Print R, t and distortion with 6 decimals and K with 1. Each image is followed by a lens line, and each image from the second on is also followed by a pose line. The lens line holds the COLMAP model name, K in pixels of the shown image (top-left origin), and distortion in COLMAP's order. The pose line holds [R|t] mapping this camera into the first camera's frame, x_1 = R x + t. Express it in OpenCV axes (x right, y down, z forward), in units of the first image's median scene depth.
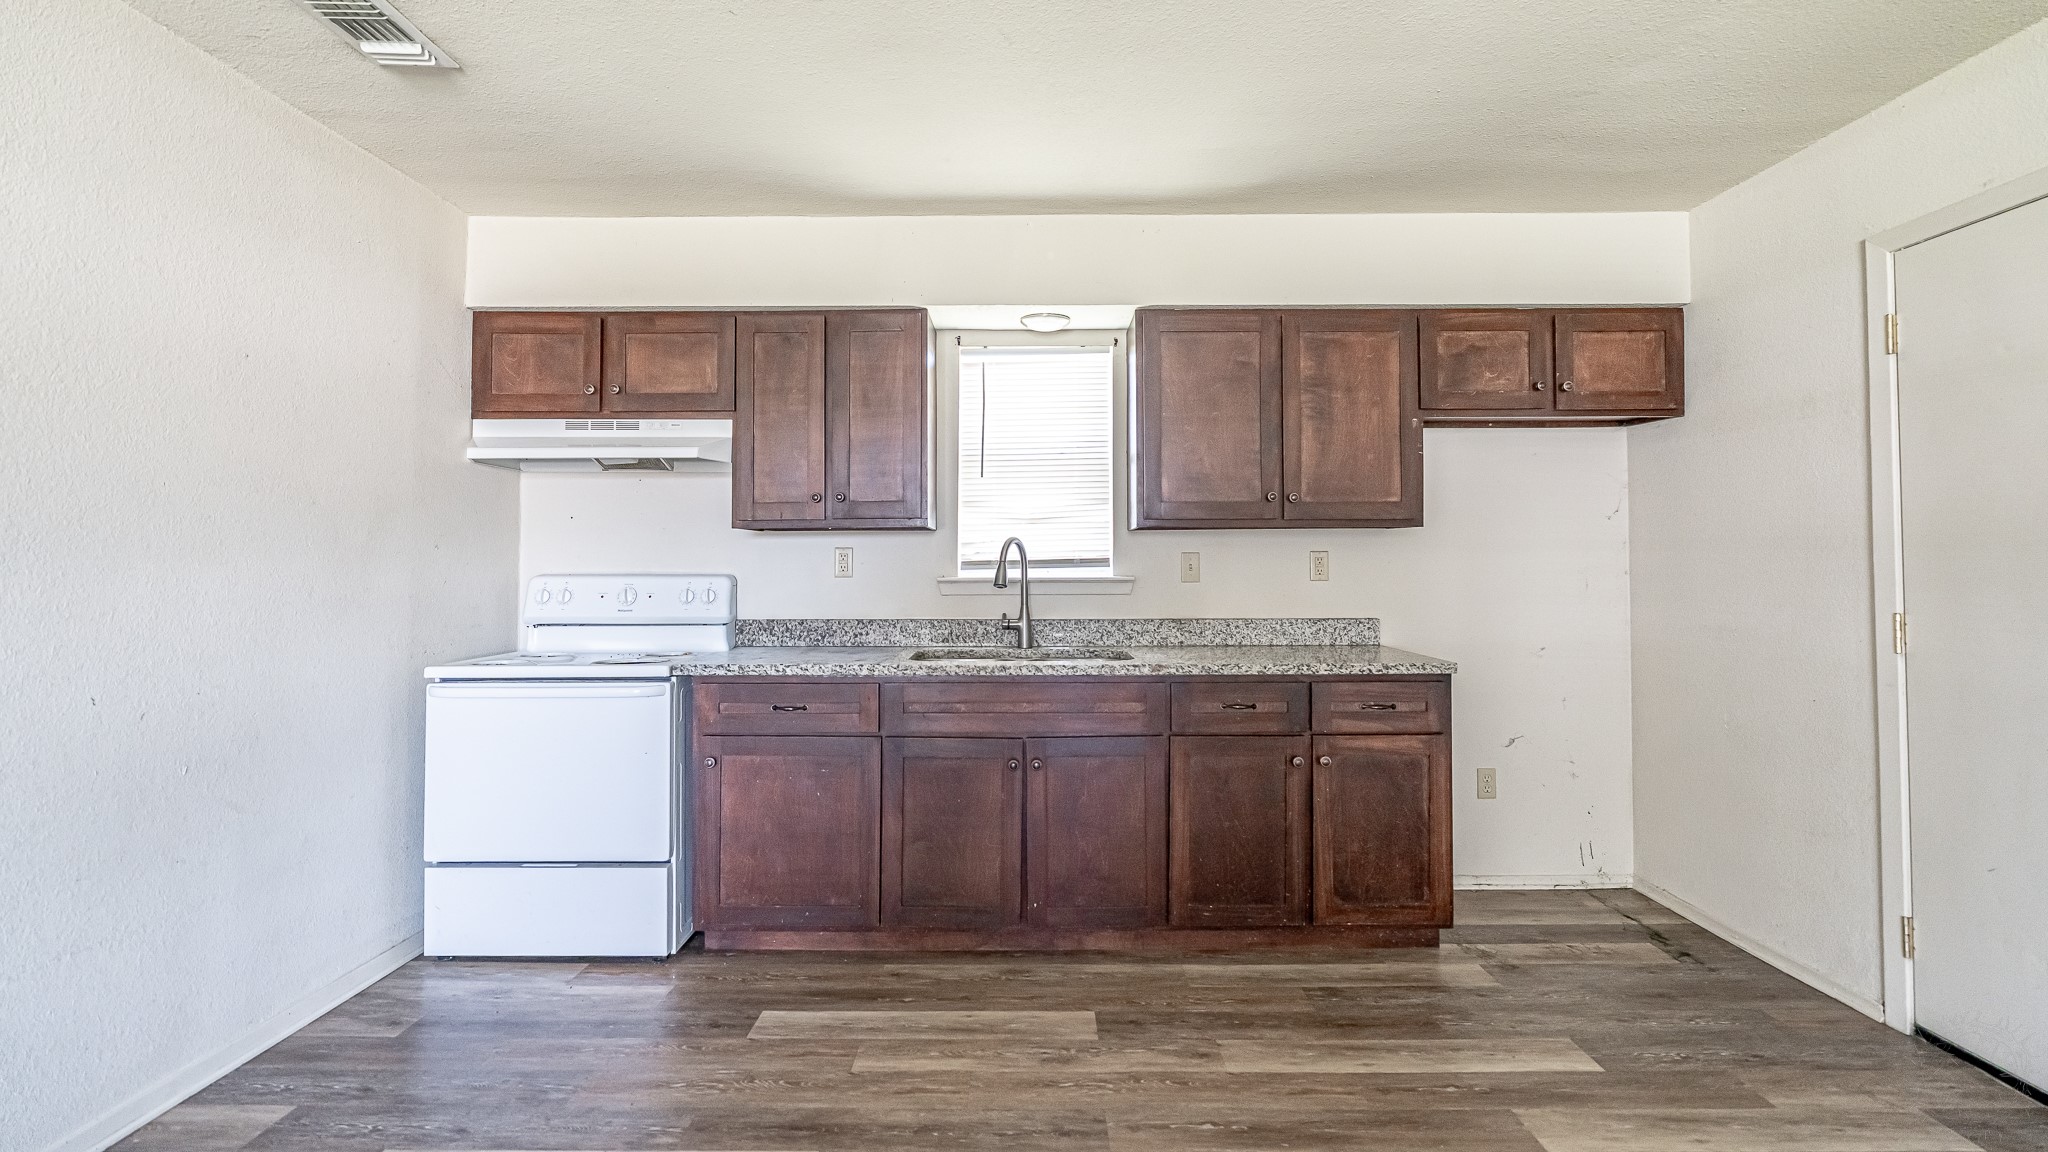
lens RADIAL K [[962.1, 0, 986.7], [0, 962.1, 534.8], [0, 0, 1]] dist [-0.002161, 0.000772]
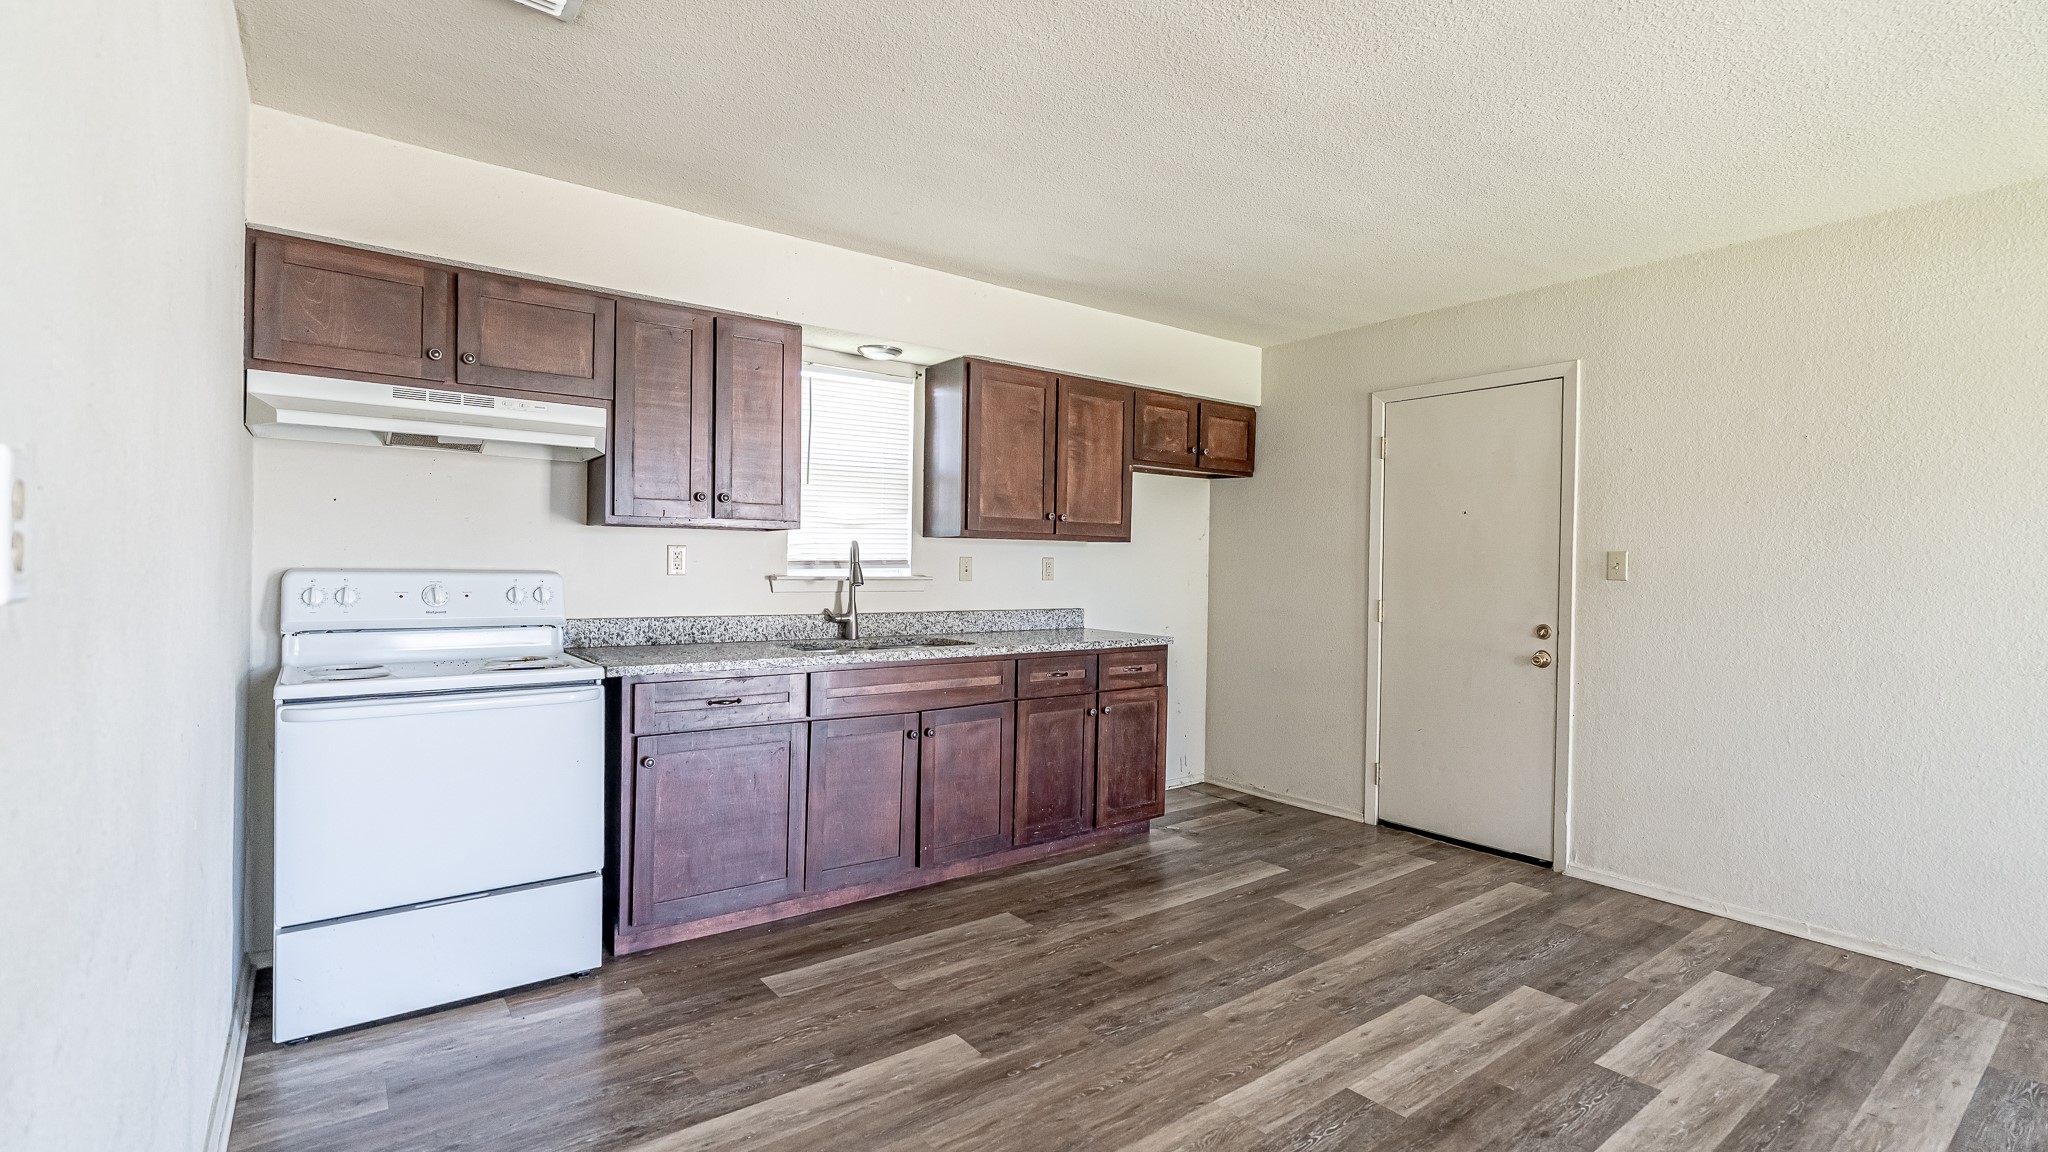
lens RADIAL K [[997.2, 0, 1026.4], [0, 997.2, 560.6], [0, 0, 1]] dist [-0.001433, -0.000099]
pose [[0.767837, 0.015619, 0.640454, -0.607949], [-0.036698, 0.999134, 0.019630, -0.005007], [-0.639593, -0.038576, 0.767745, -0.025647]]
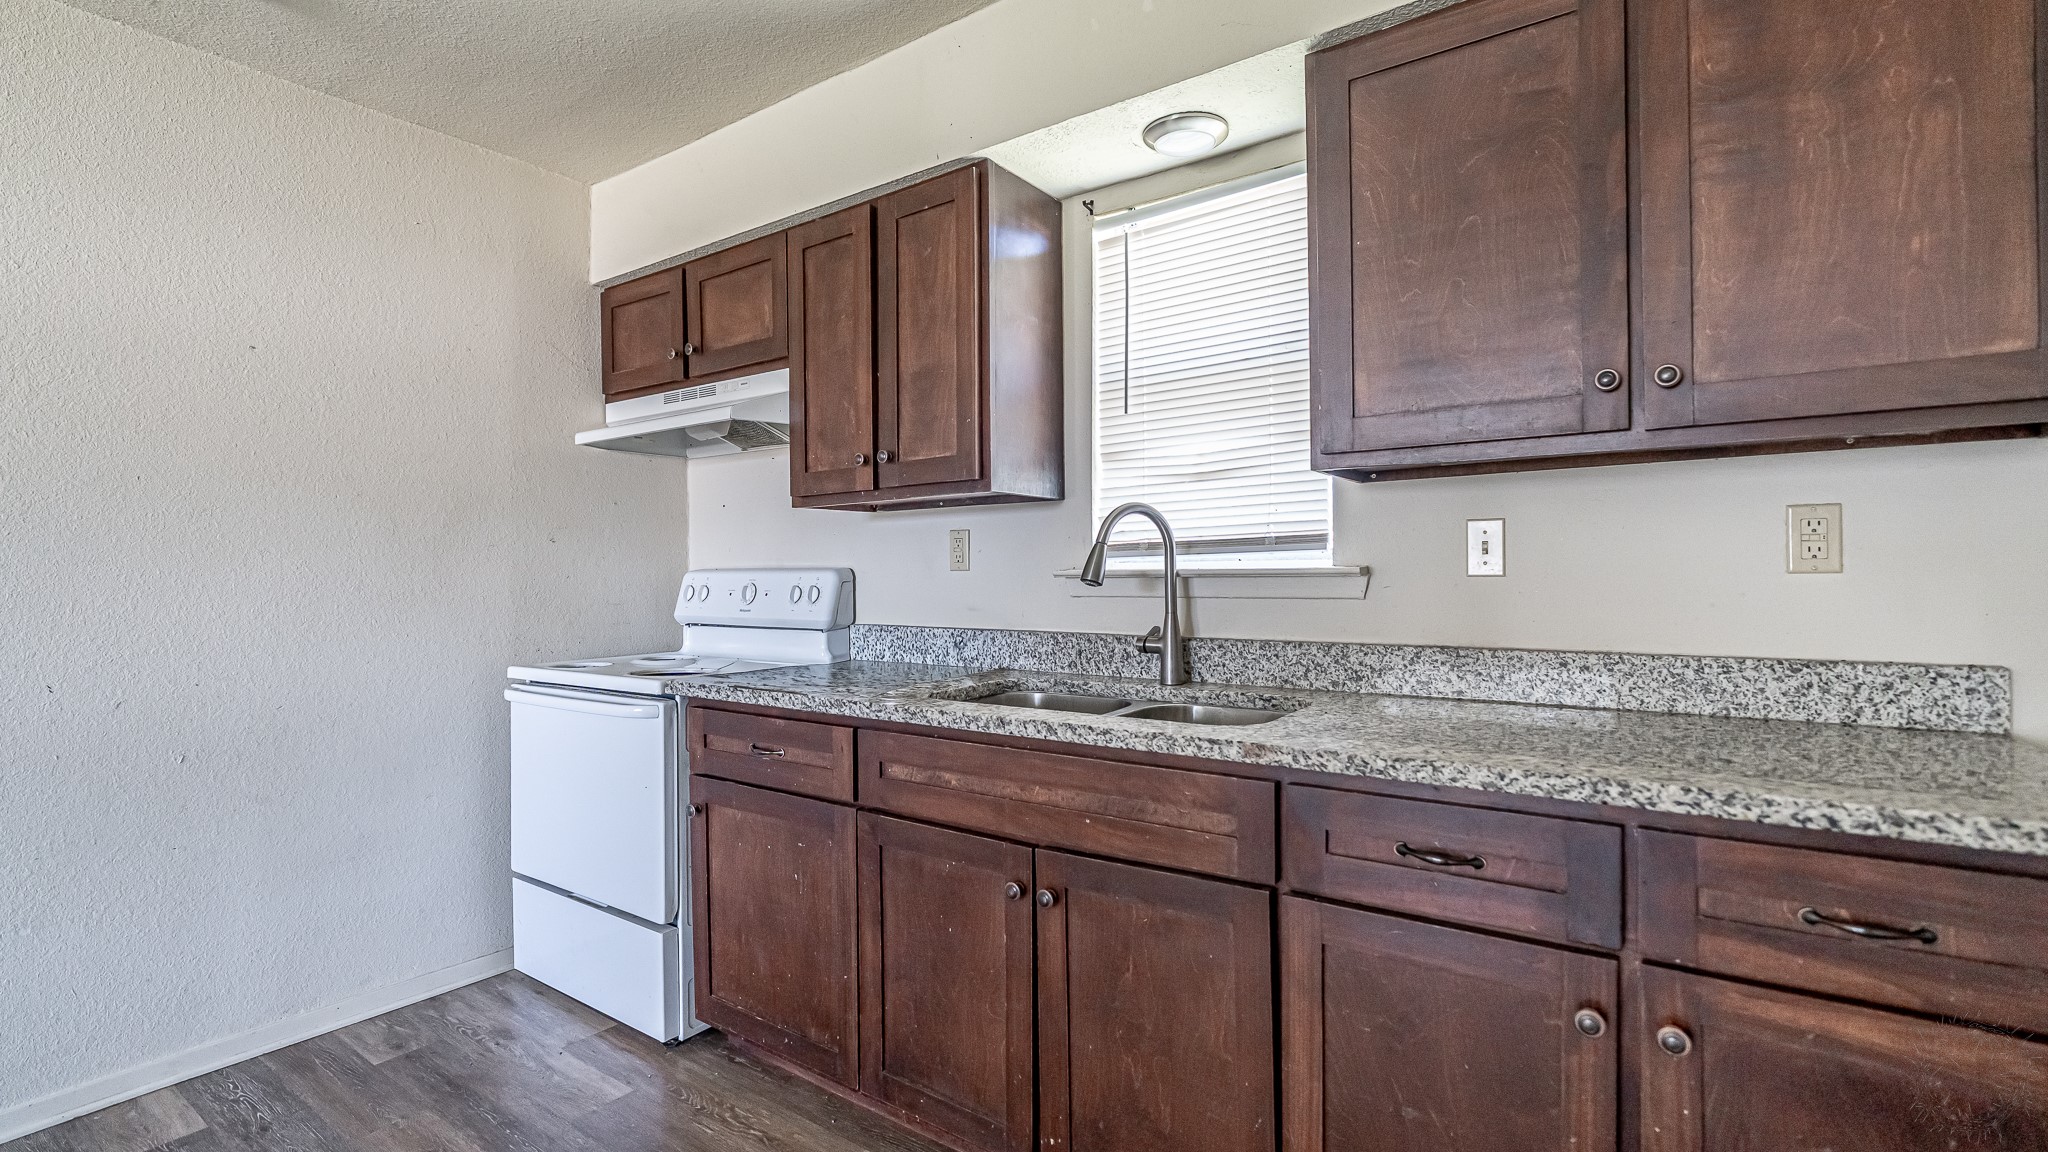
lens RADIAL K [[930.4, 0, 985.0], [0, 930.4, 565.8], [0, 0, 1]] dist [-0.002346, -0.000077]
pose [[0.821255, -0.007951, -0.570505, 0.308721], [0.025729, 0.999402, 0.023109, 0.028377], [0.569980, -0.033657, 0.820969, 0.495836]]
